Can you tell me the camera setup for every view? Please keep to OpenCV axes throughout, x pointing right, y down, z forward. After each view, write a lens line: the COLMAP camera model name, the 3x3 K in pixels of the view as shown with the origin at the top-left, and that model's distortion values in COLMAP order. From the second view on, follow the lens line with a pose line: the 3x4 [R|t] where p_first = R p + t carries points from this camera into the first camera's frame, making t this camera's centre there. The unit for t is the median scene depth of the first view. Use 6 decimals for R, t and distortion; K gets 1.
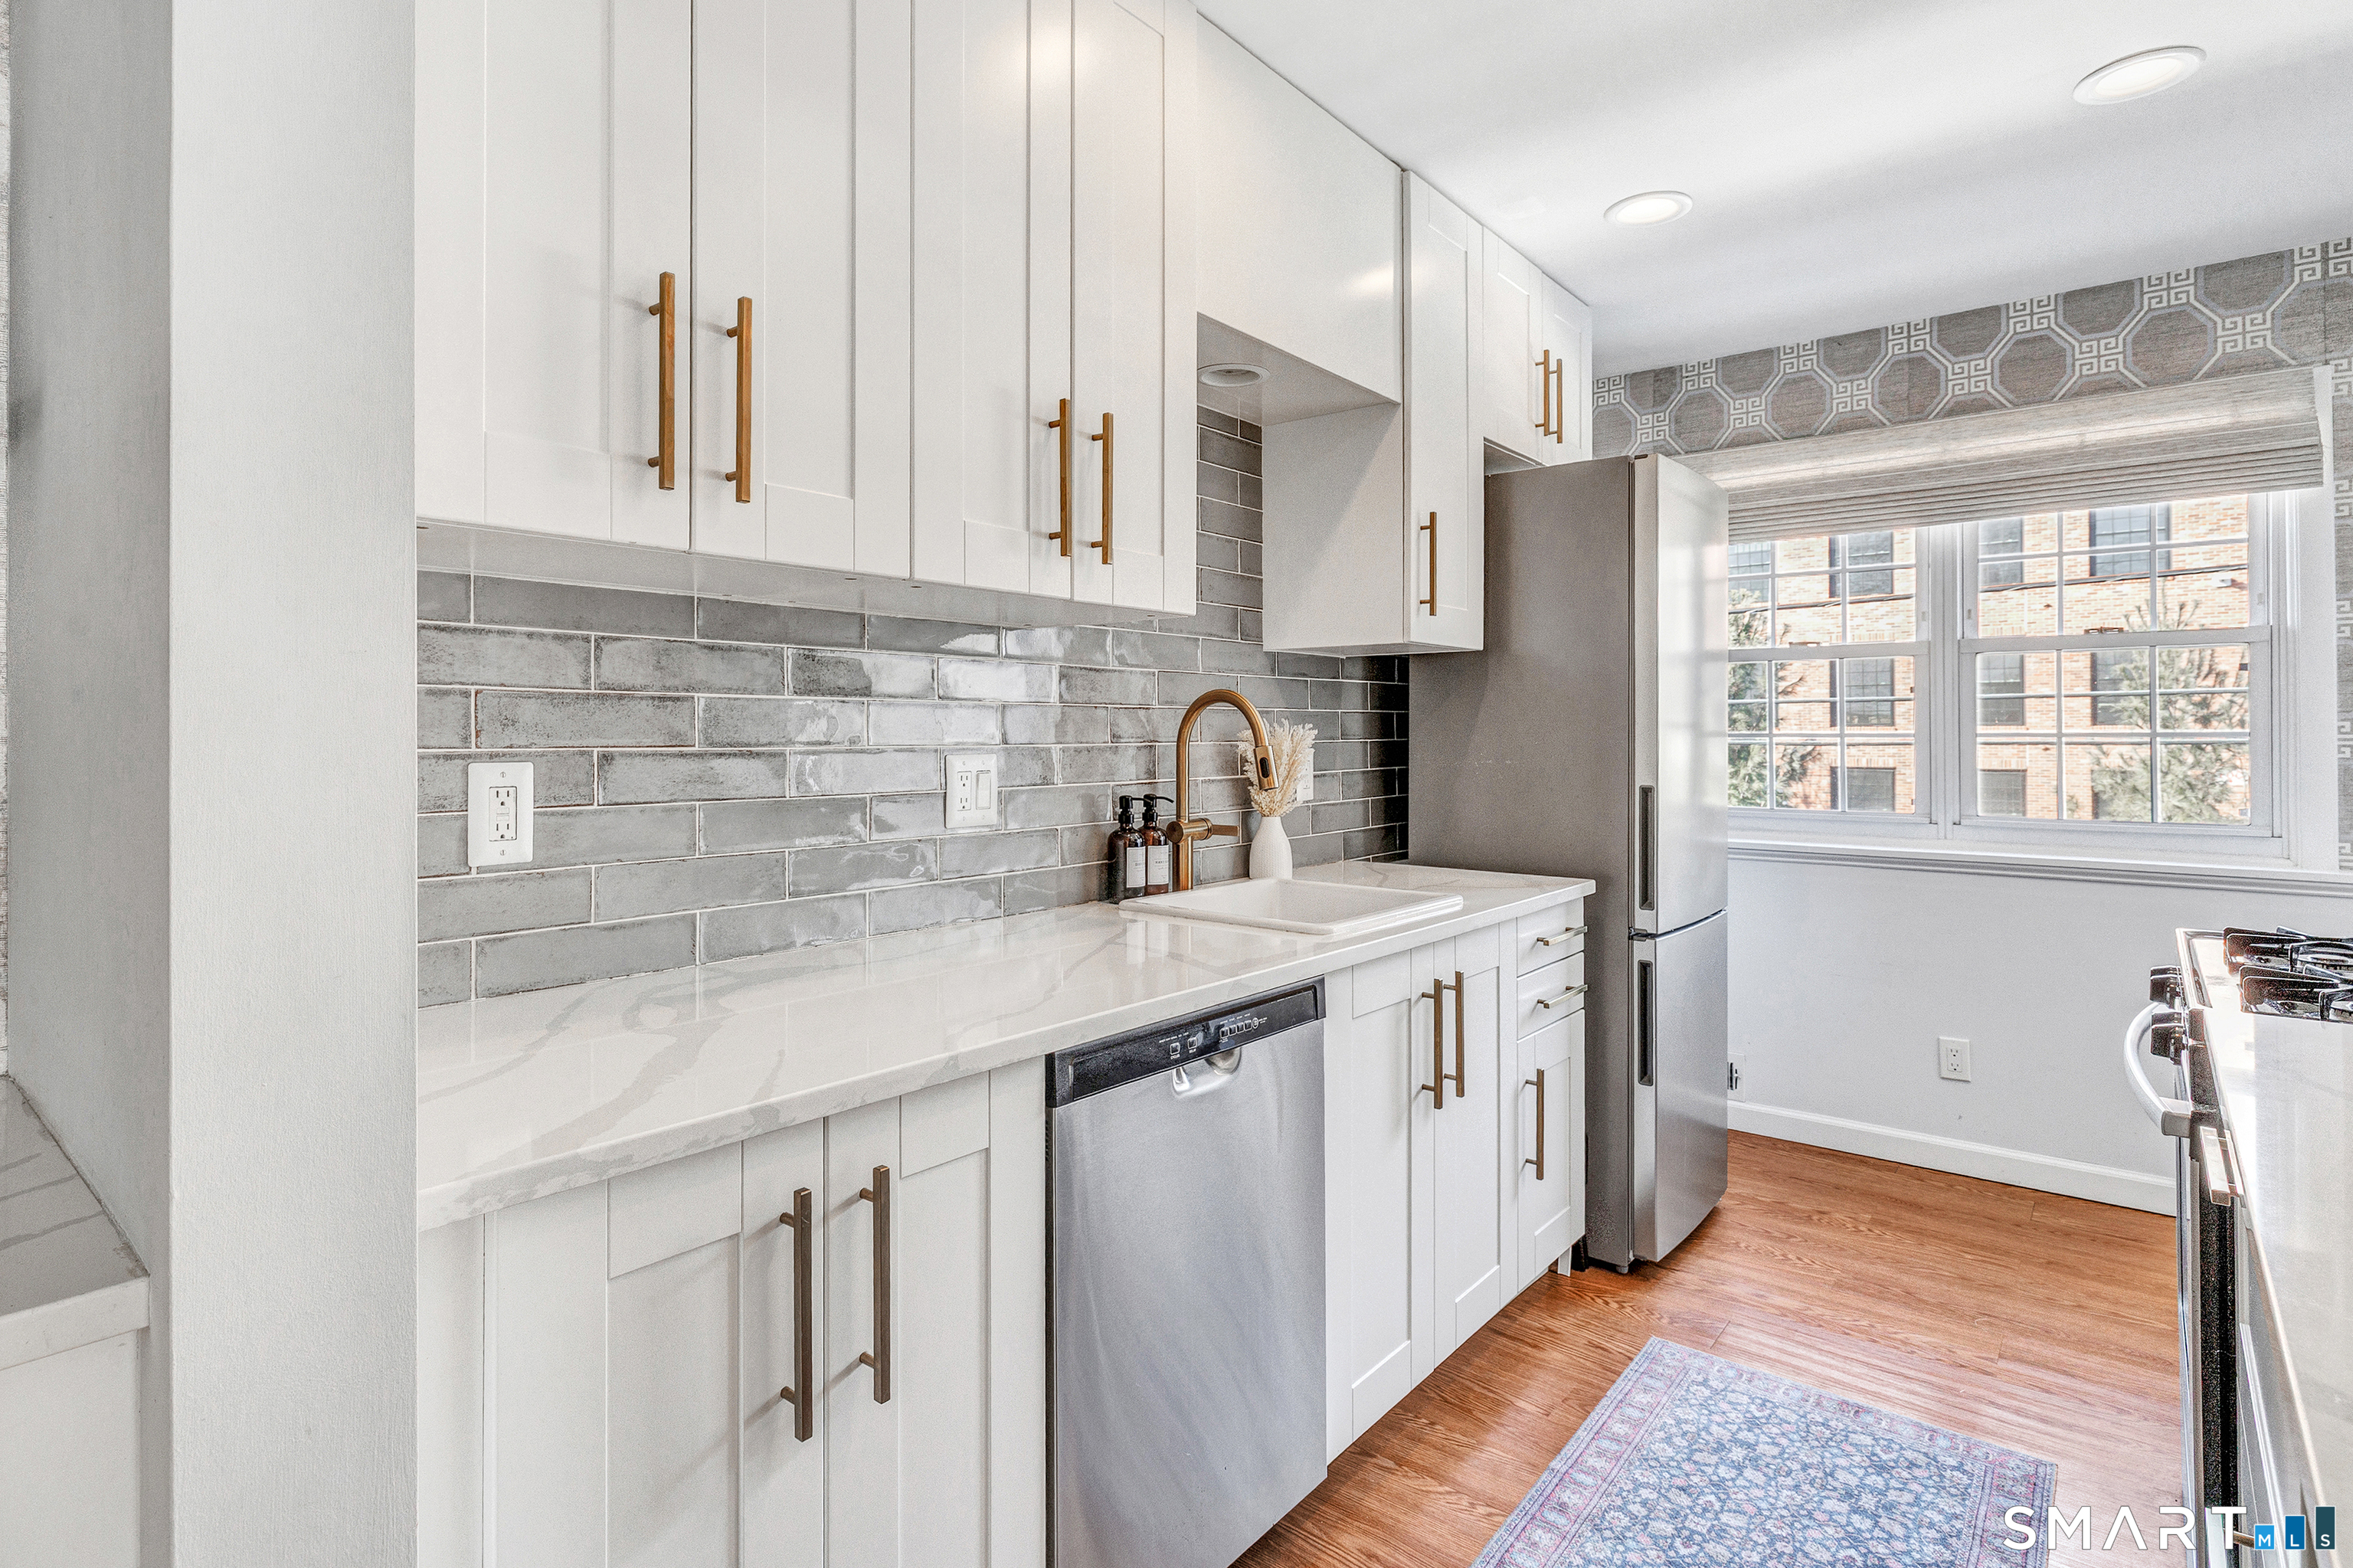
lens RADIAL K [[1209.0, 0, 1127.5], [0, 1209.0, 724.1], [0, 0, 1]] dist [-0.005669, 0.001007]
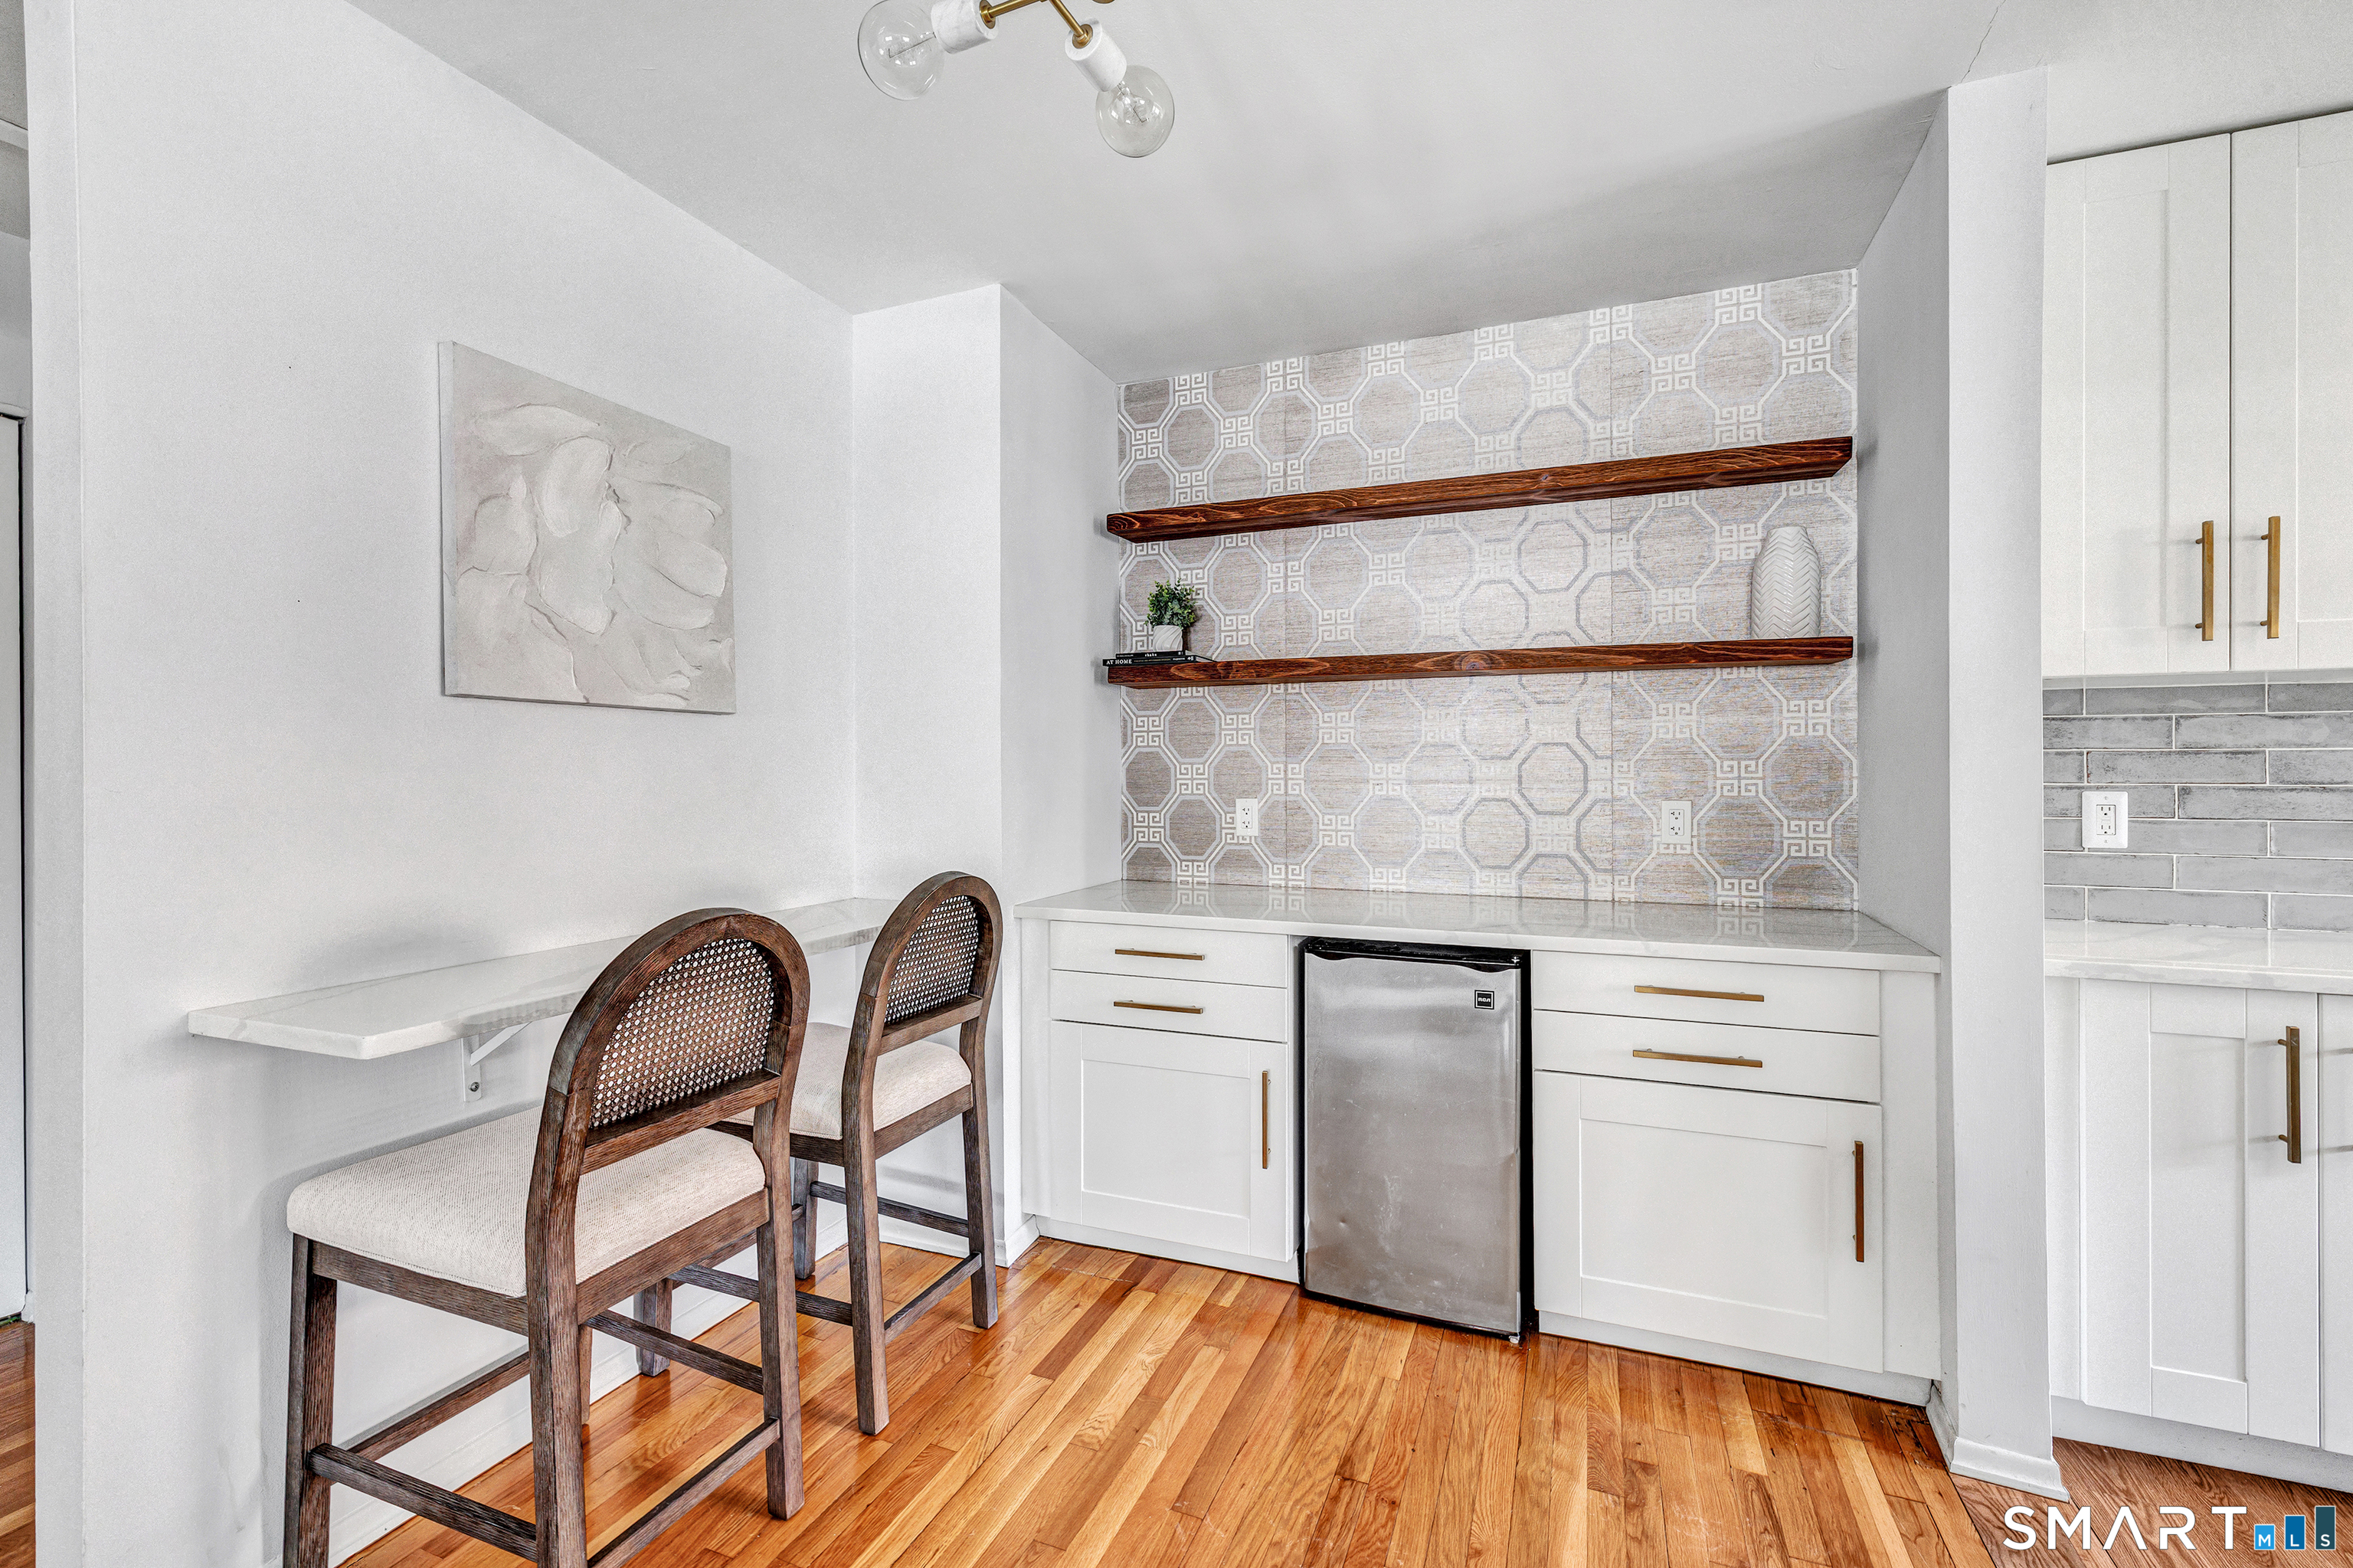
lens RADIAL K [[1015.1, 0, 1158.4], [0, 1015.1, 777.1], [0, 0, 1]] dist [0.002910, 0.000085]
pose [[0.305767, 0.002722, -0.952103, 0.302107], [0.009494, 0.999937, 0.005907, -0.007150], [0.952059, -0.010846, 0.305722, -0.493386]]
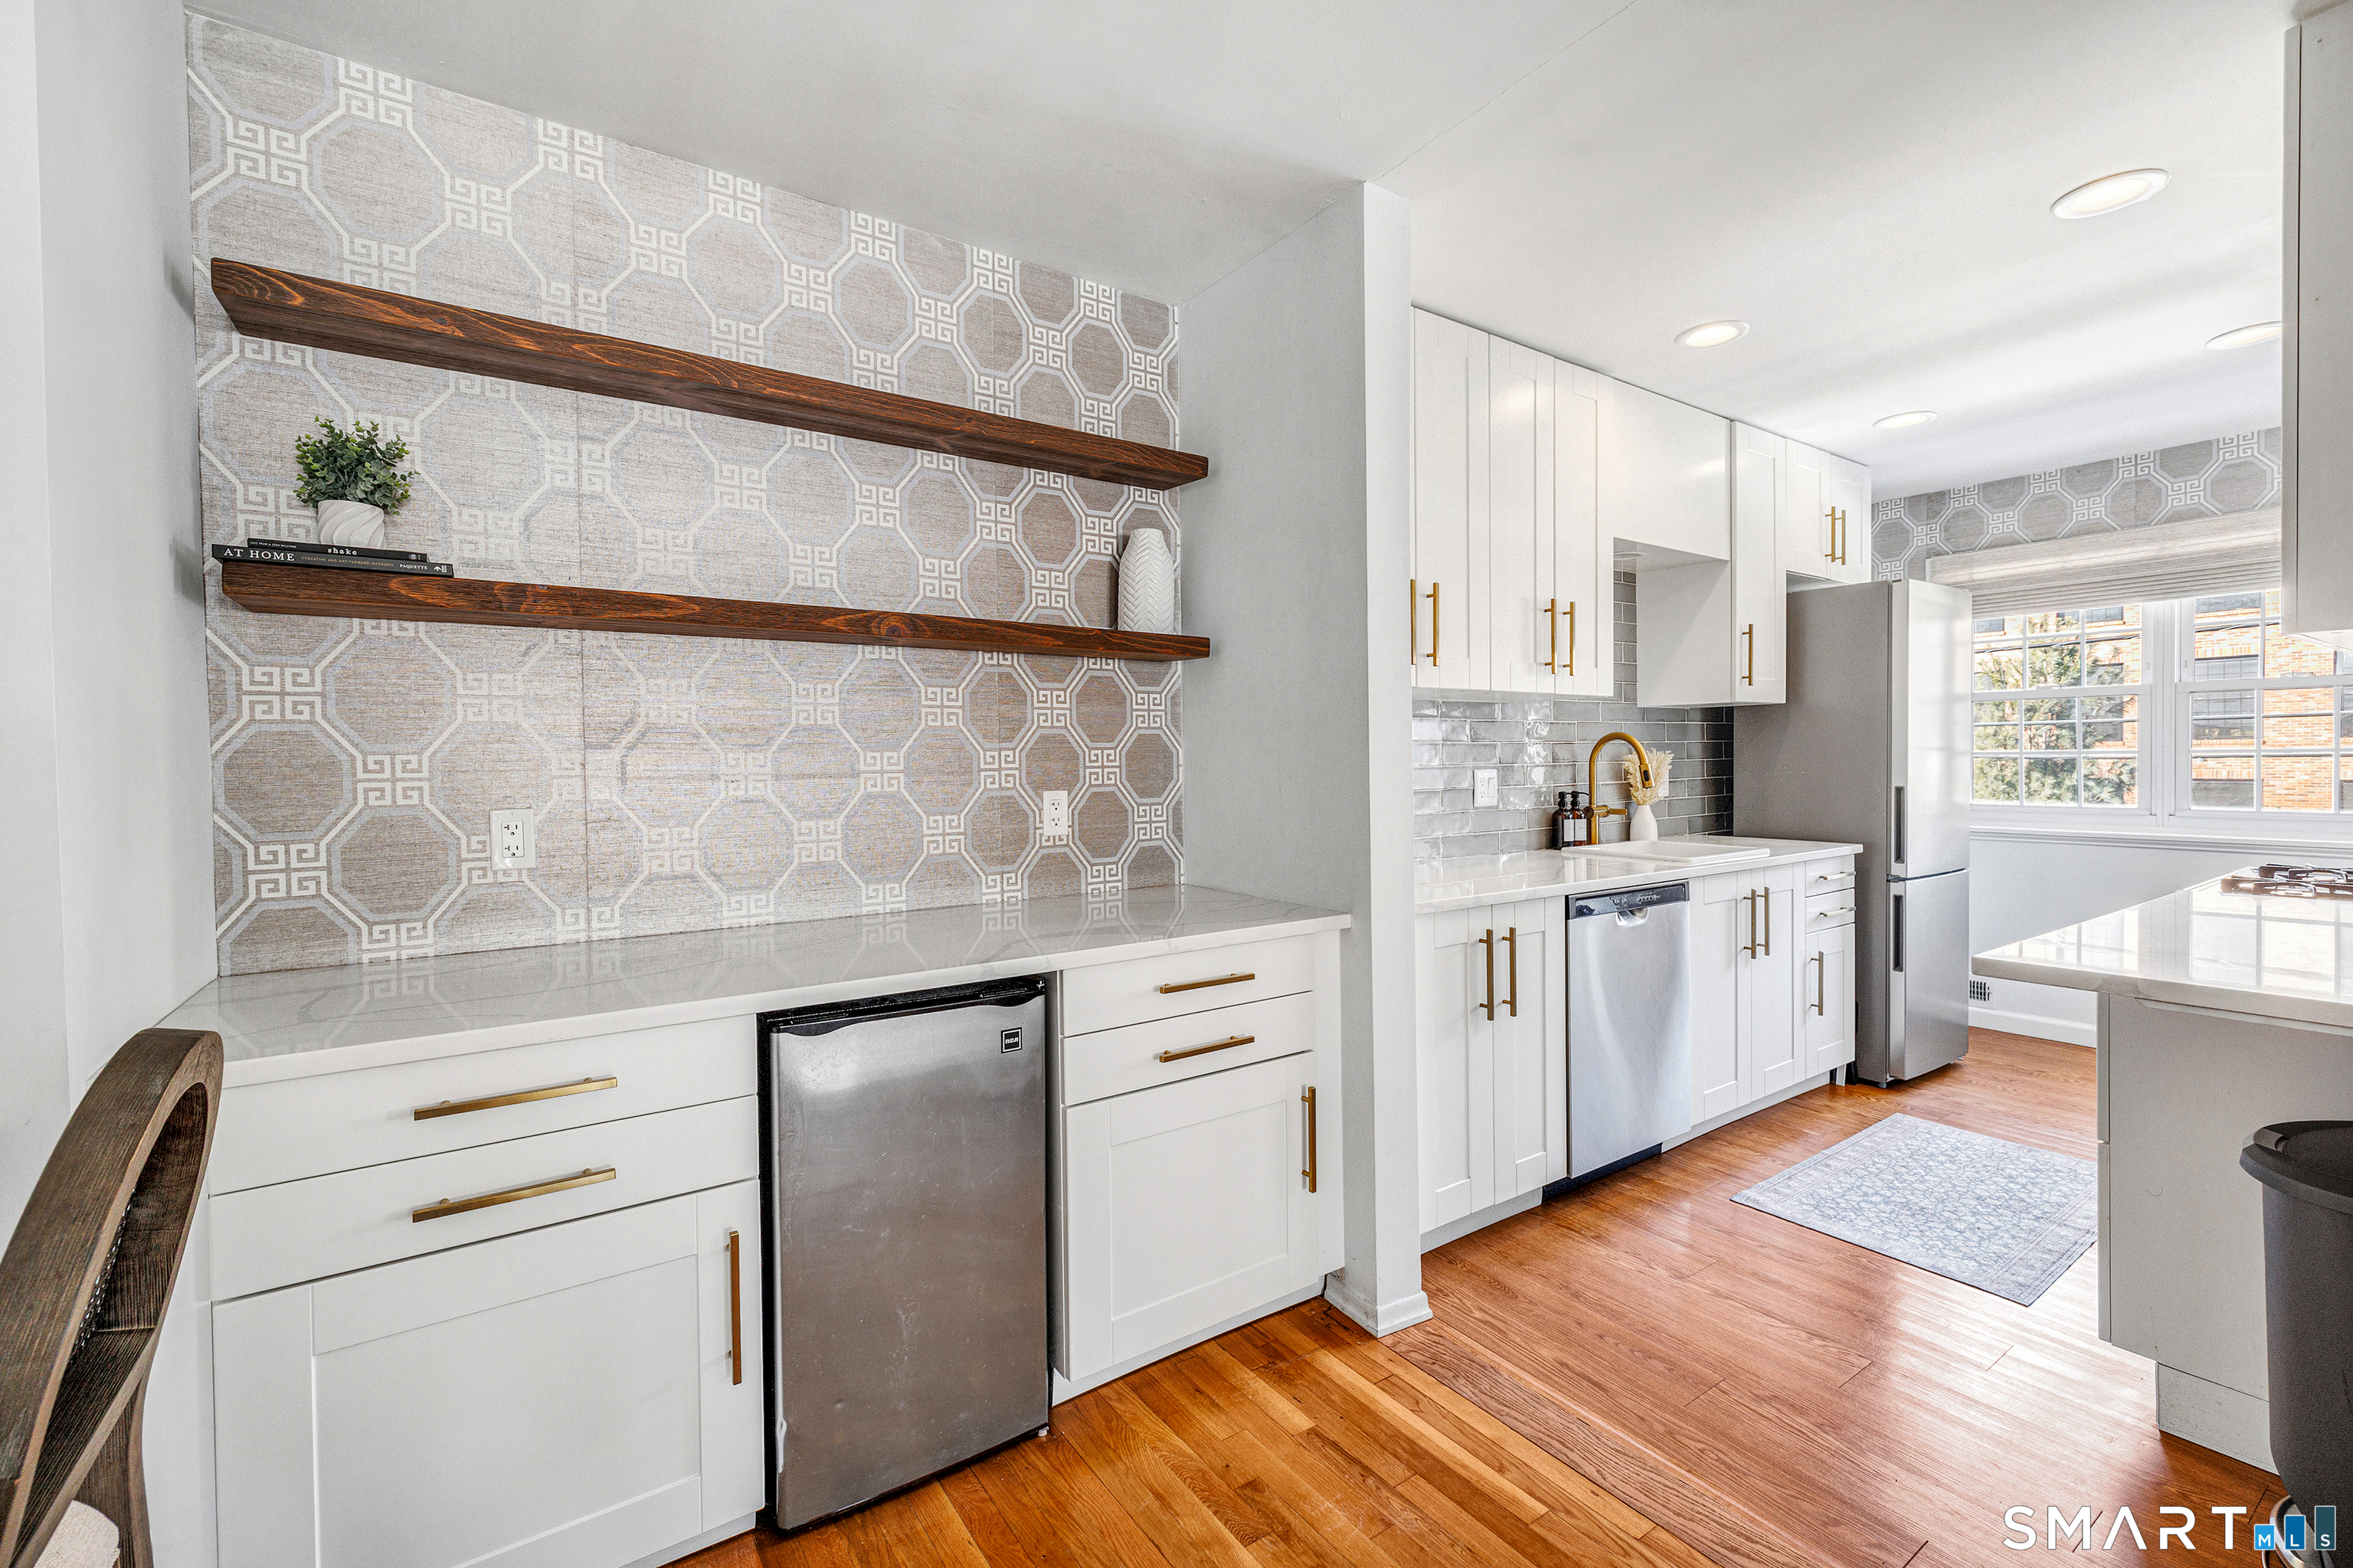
lens RADIAL K [[1015.1, 0, 1172.2], [0, 1015.1, 772.9], [0, 0, 1]] dist [0.002910, 0.000085]
pose [[0.963508, -0.006179, -0.267607, -0.155268], [0.012807, 0.999653, 0.023028, -0.011344], [0.267372, -0.025615, 0.963253, -0.620200]]
